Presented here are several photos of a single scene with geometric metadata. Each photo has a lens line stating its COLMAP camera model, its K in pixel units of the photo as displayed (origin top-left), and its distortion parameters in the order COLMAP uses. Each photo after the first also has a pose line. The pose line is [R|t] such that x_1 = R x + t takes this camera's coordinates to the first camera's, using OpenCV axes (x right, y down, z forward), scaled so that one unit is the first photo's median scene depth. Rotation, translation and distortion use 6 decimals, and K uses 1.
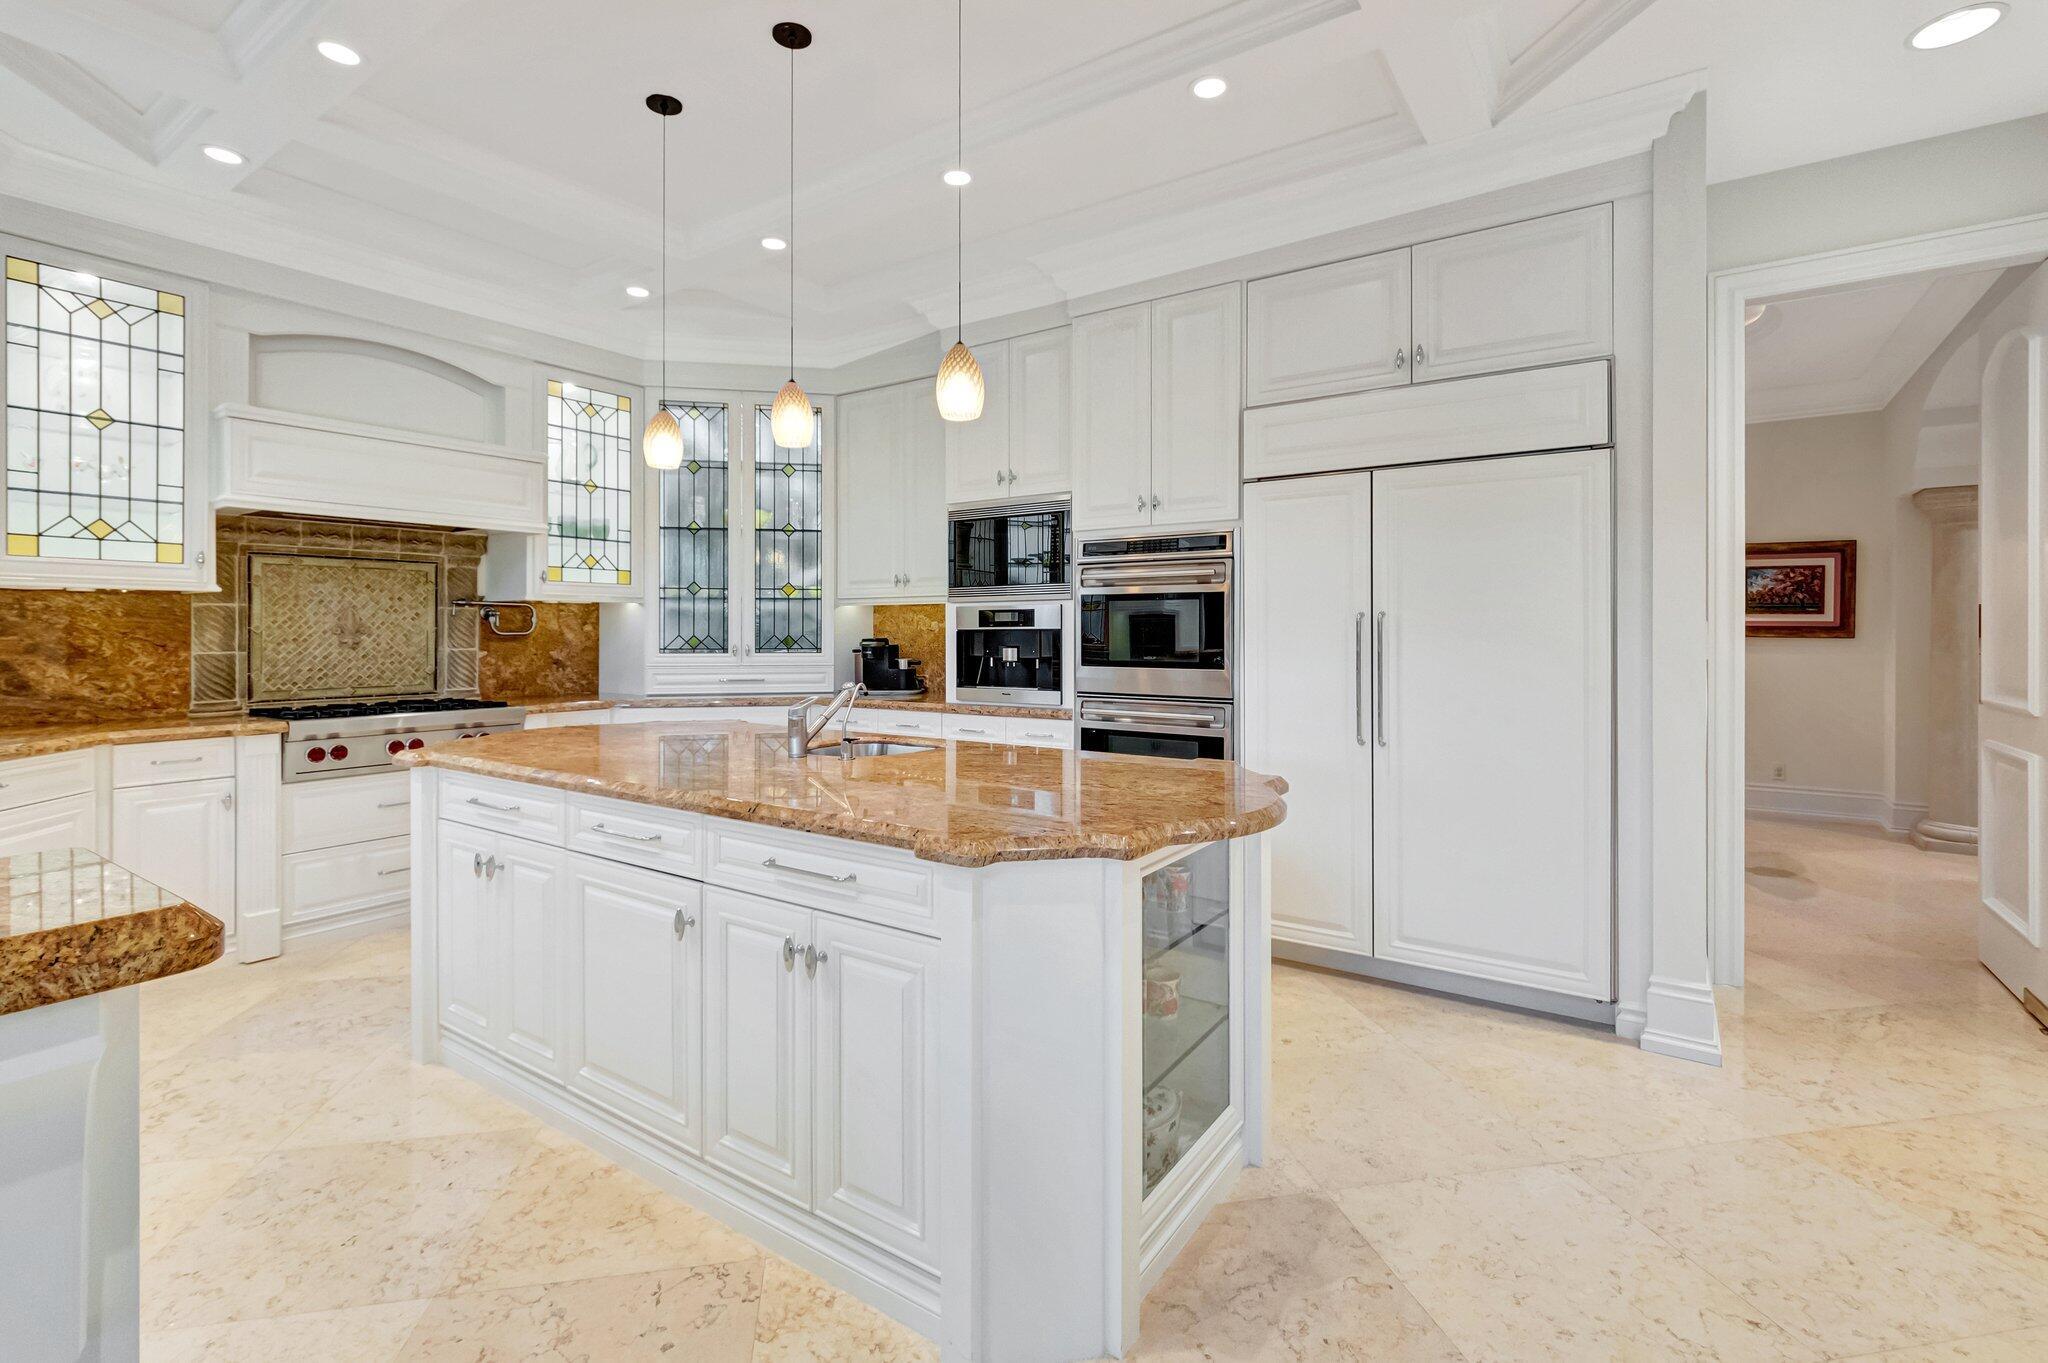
lens RADIAL K [[922.8, 0, 1026.5], [0, 922.8, 627.7], [0, 0, 1]] dist [-0.004893, 0.000776]
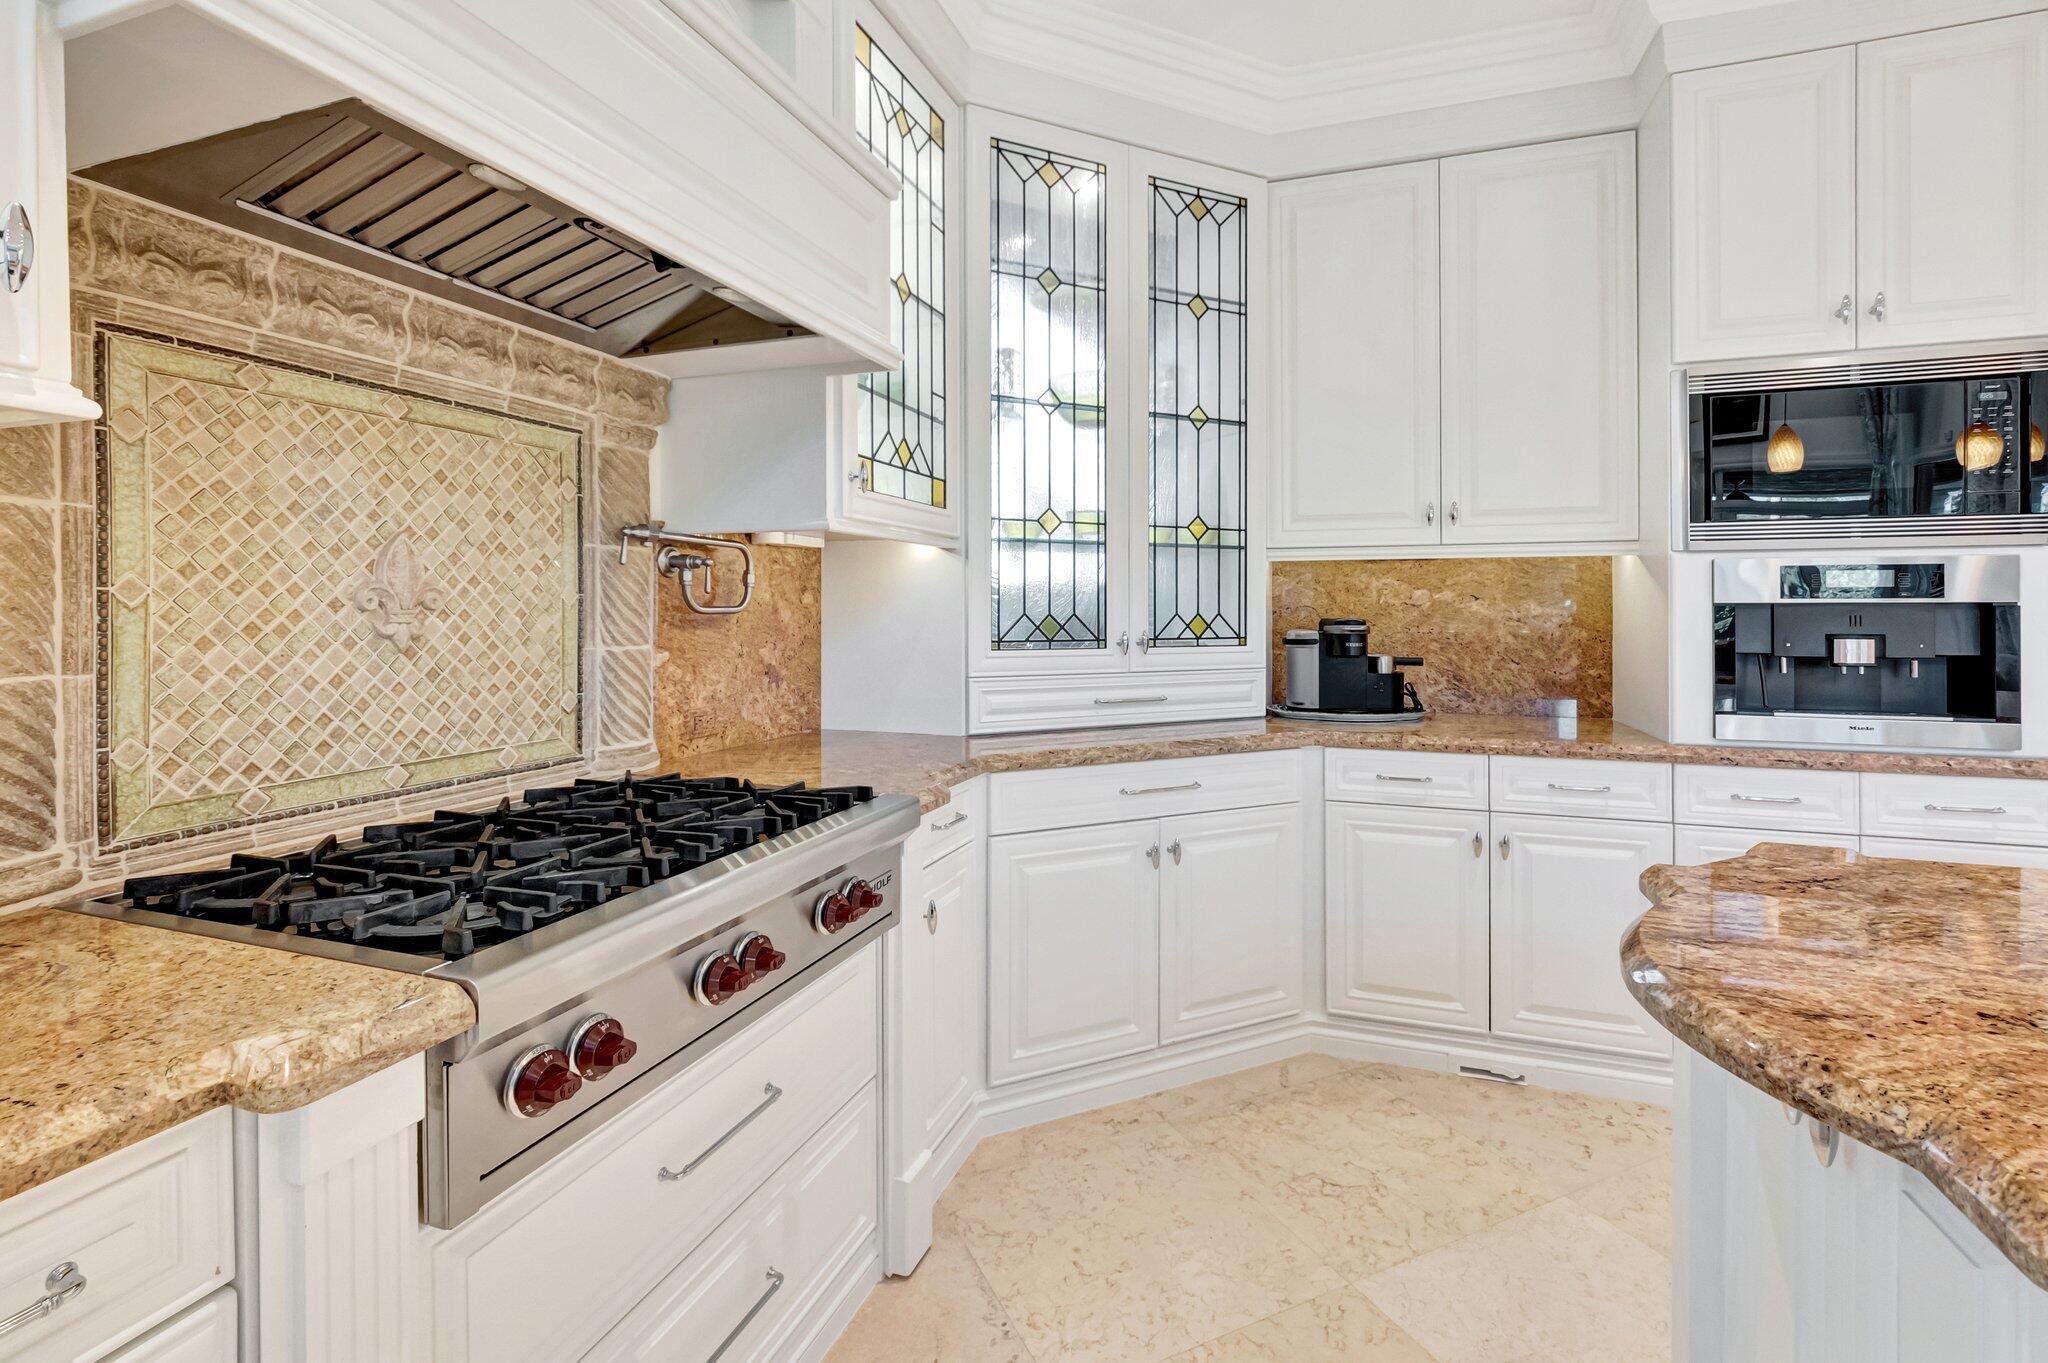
lens RADIAL K [[922.8, 0, 1024.5], [0, 922.8, 611.3], [0, 0, 1]] dist [-0.004893, 0.000776]
pose [[0.968484, 0.000488, 0.249075, -0.580406], [-0.002343, 0.999972, 0.007155, 0.004010], [-0.249064, -0.007513, 0.968458, 0.593977]]
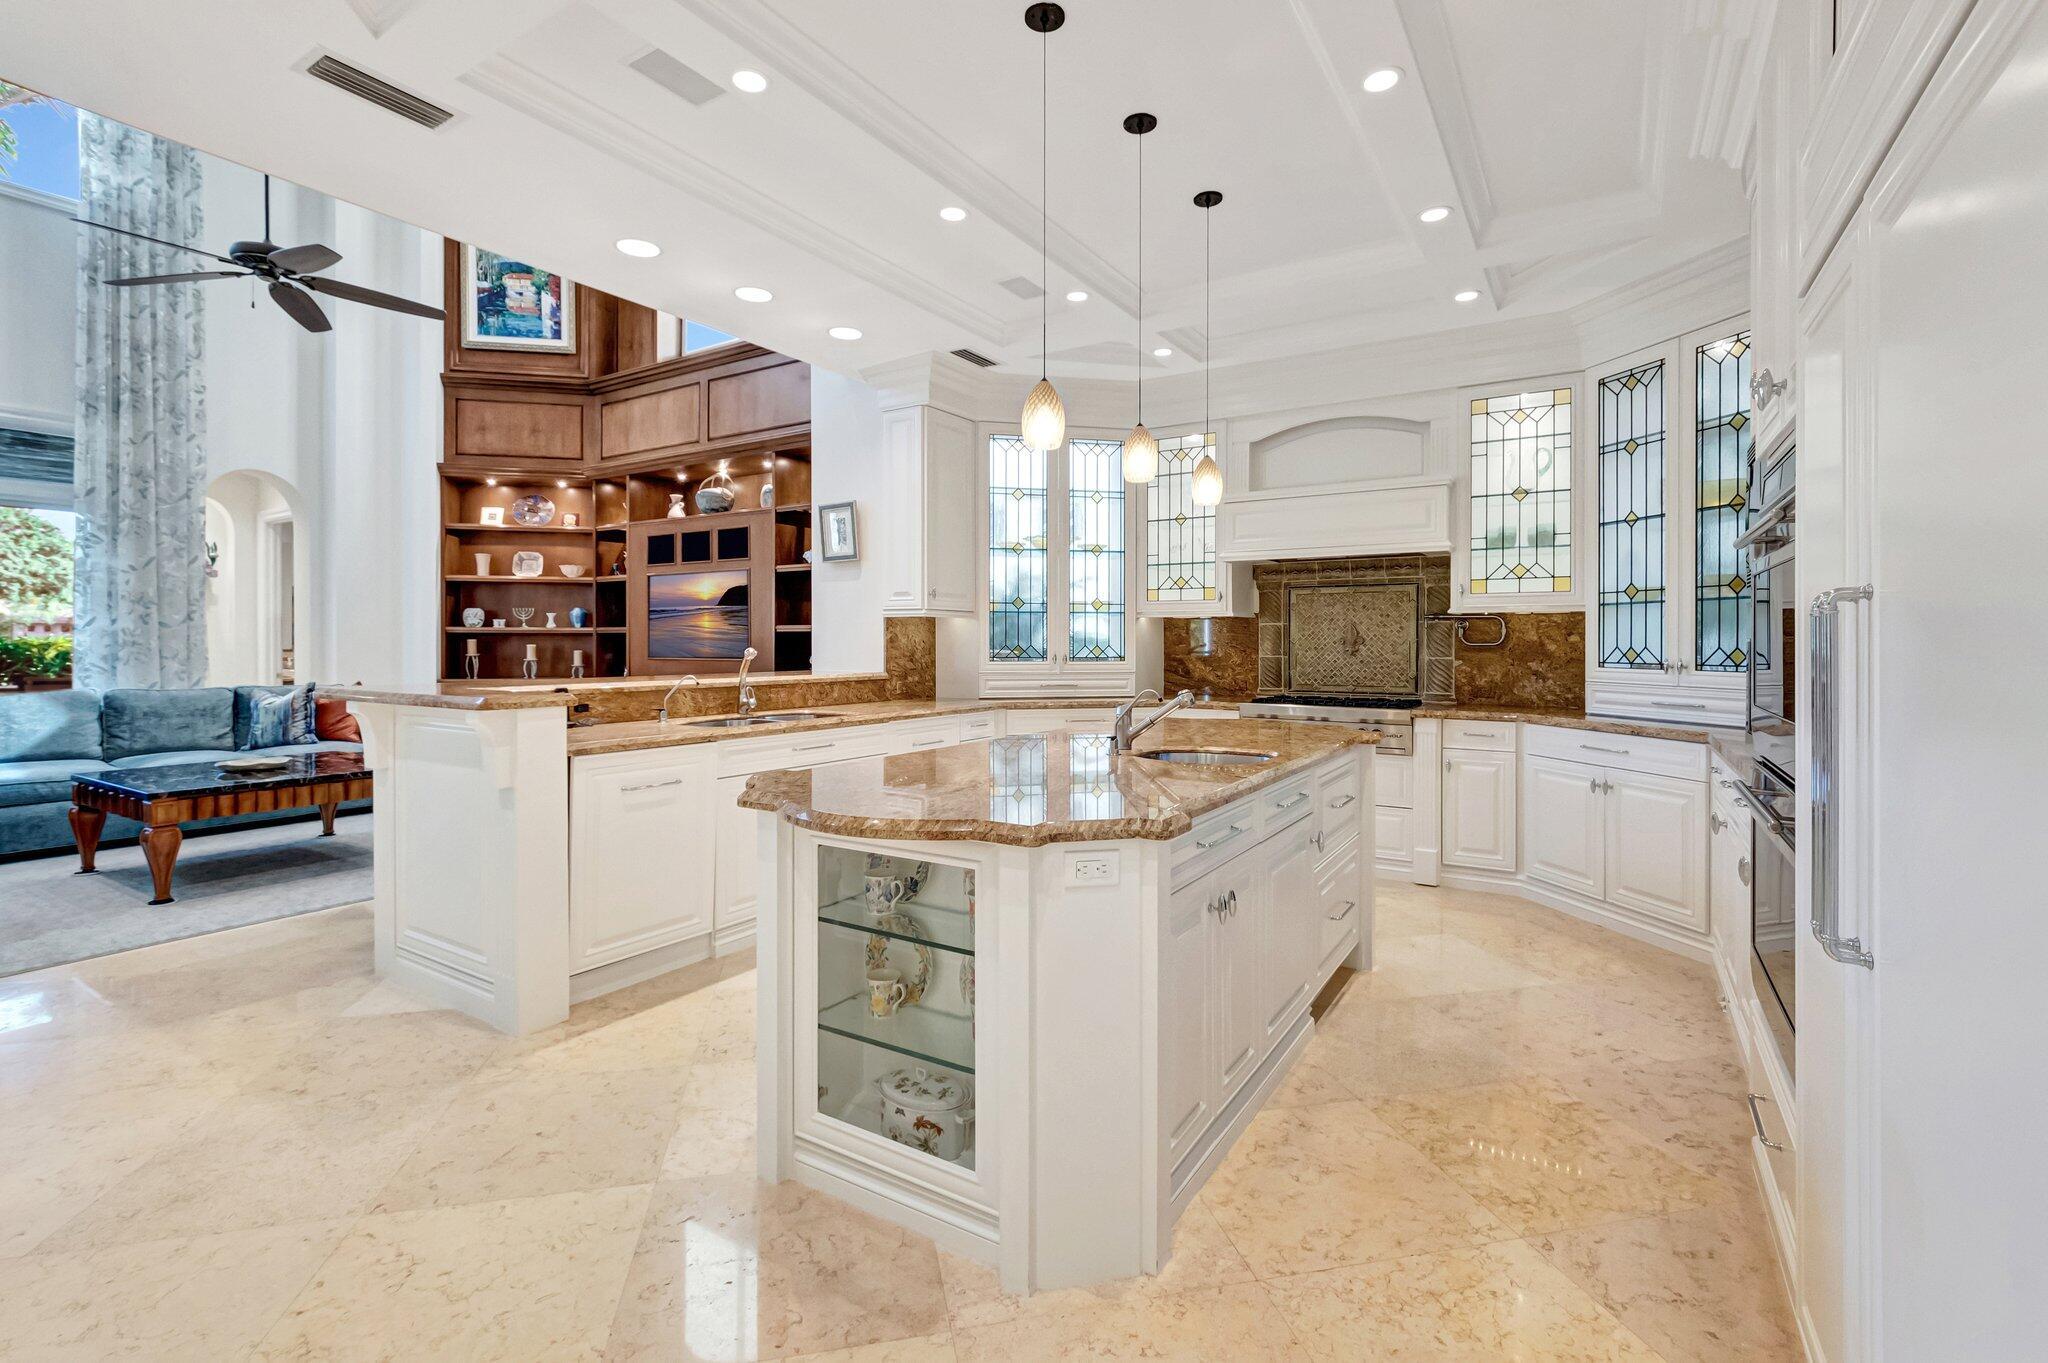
lens RADIAL K [[922.8, 0, 1024.4], [0, 922.8, 642.3], [0, 0, 1]] dist [-0.004893, 0.000776]
pose [[0.031641, 0.002435, -0.999496, 0.534695], [0.005073, 0.999984, 0.002597, -0.001212], [0.999486, -0.005152, 0.031628, 0.487606]]
